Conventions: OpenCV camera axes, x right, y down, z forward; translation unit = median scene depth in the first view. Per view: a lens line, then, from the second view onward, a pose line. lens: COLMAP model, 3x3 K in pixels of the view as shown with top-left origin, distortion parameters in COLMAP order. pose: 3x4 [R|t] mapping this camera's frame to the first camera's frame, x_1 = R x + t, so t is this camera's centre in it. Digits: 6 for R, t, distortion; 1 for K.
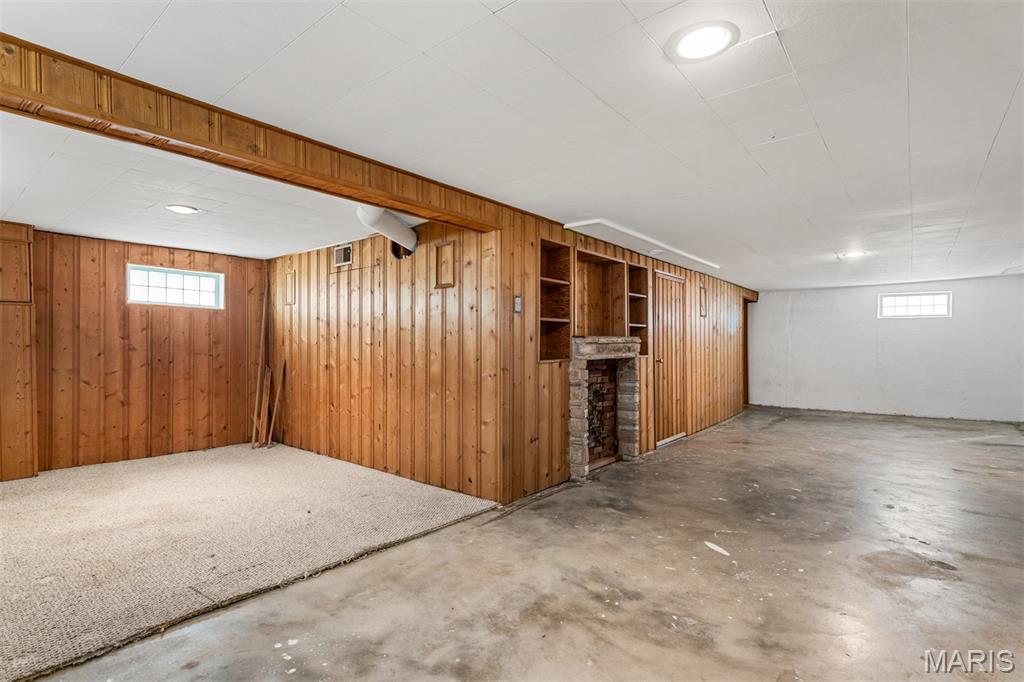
lens RADIAL K [[490.7, 0, 511.2], [0, 490.7, 354.2], [0, 0, 1]] dist [0.001715, 0.000083]
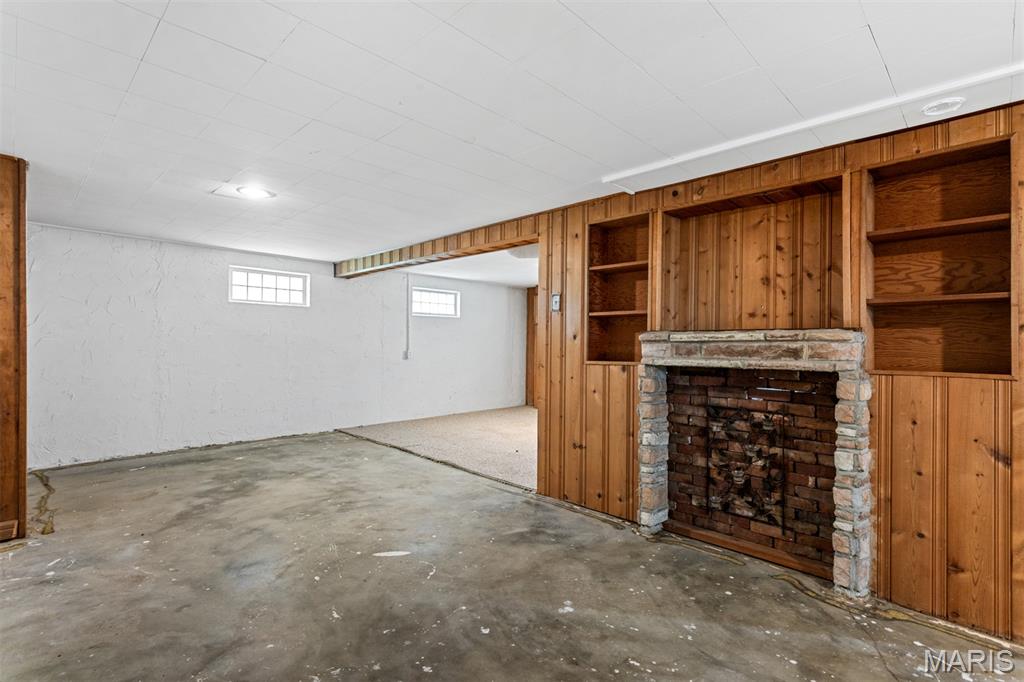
lens RADIAL K [[495.3, 0, 497.1], [0, 495.3, 345.3], [0, 0, 1]] dist [0.005066, -0.000186]
pose [[-0.107980, -0.000663, -0.994153, 1.018919], [-0.030157, 0.999542, 0.002609, -0.013229], [0.993696, 0.030262, -0.107950, 0.974558]]
